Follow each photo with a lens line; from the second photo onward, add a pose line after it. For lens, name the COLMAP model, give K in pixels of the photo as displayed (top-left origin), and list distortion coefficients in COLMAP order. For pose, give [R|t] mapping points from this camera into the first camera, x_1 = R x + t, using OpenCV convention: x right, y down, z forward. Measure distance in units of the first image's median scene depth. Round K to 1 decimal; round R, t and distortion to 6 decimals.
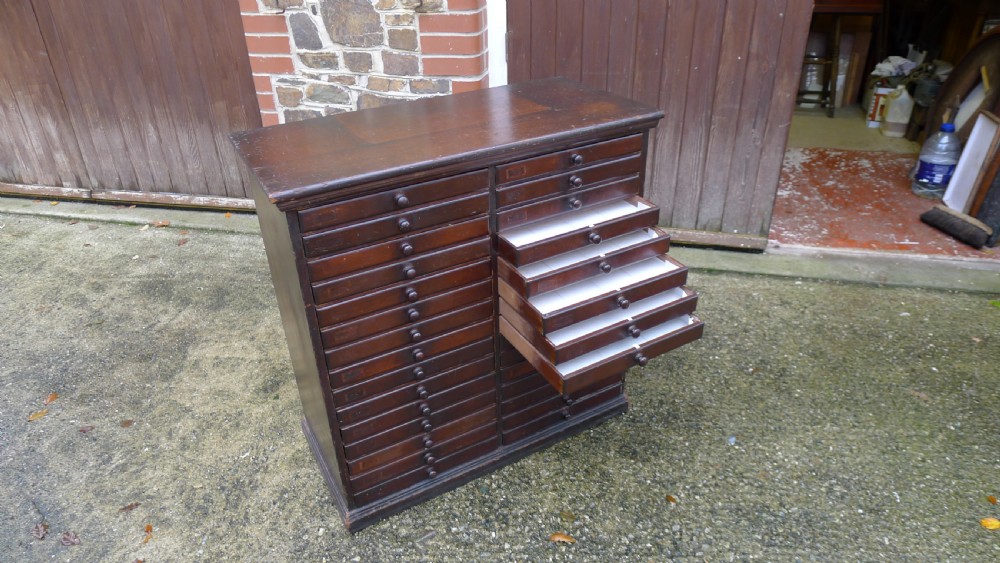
lens RADIAL K [[649.3, 0, 497.3], [0, 649.3, 284.5], [0, 0, 1]] dist [-0.058334, 0.018430]
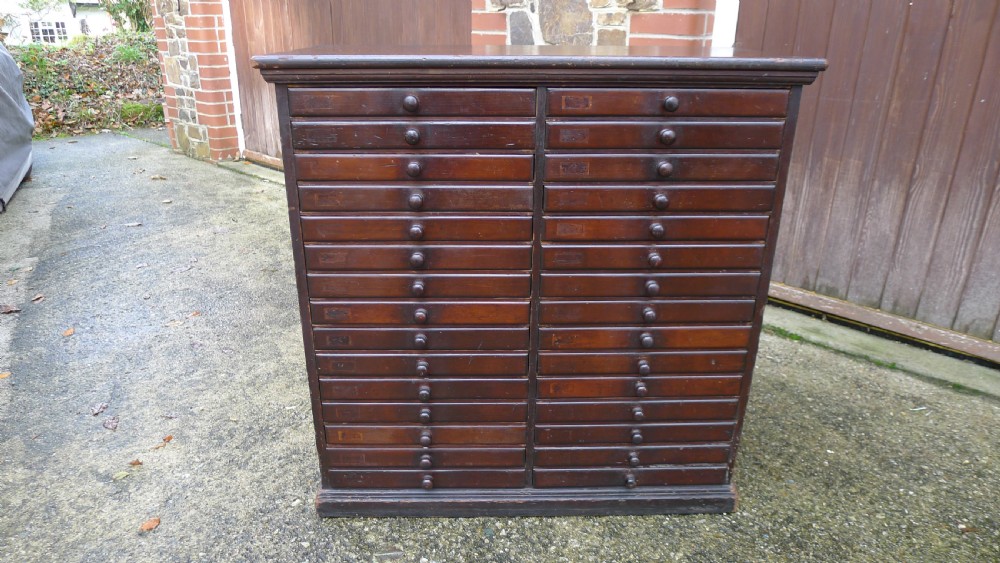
lens RADIAL K [[649.3, 0, 500.1], [0, 649.3, 284.0], [0, 0, 1]] dist [-0.058334, 0.018430]
pose [[0.877966, 0.211745, -0.429347, 0.176236], [-0.269571, 0.959826, -0.077876, 0.062205], [0.395609, 0.184112, 0.899776, 0.179752]]
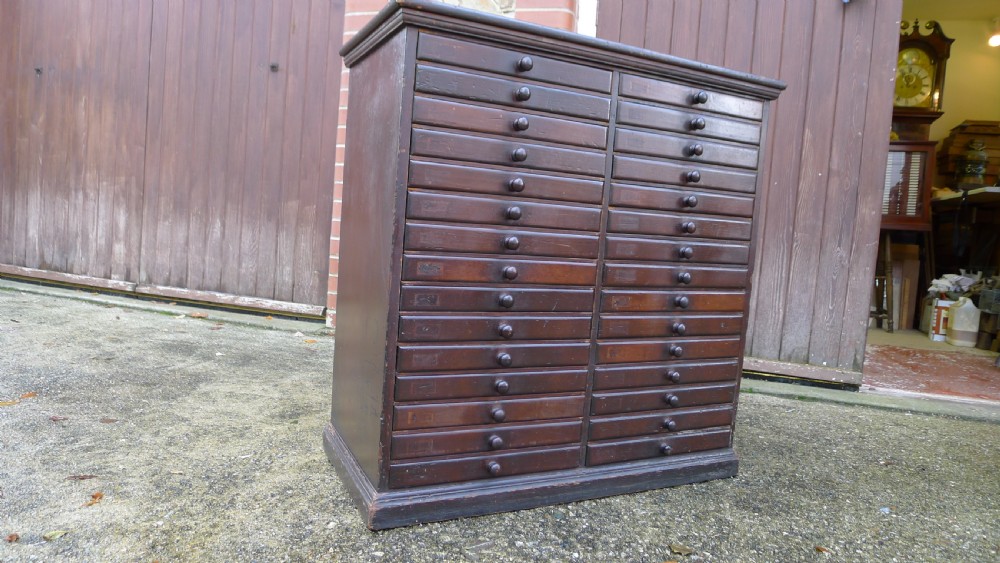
lens RADIAL K [[649.3, 0, 491.7], [0, 649.3, 277.5], [0, 0, 1]] dist [-0.058334, 0.018430]
pose [[0.992714, 0.104955, -0.059183, -0.055003], [-0.120253, 0.893842, -0.431956, 0.274138], [0.007564, 0.435926, 0.899951, 0.156241]]
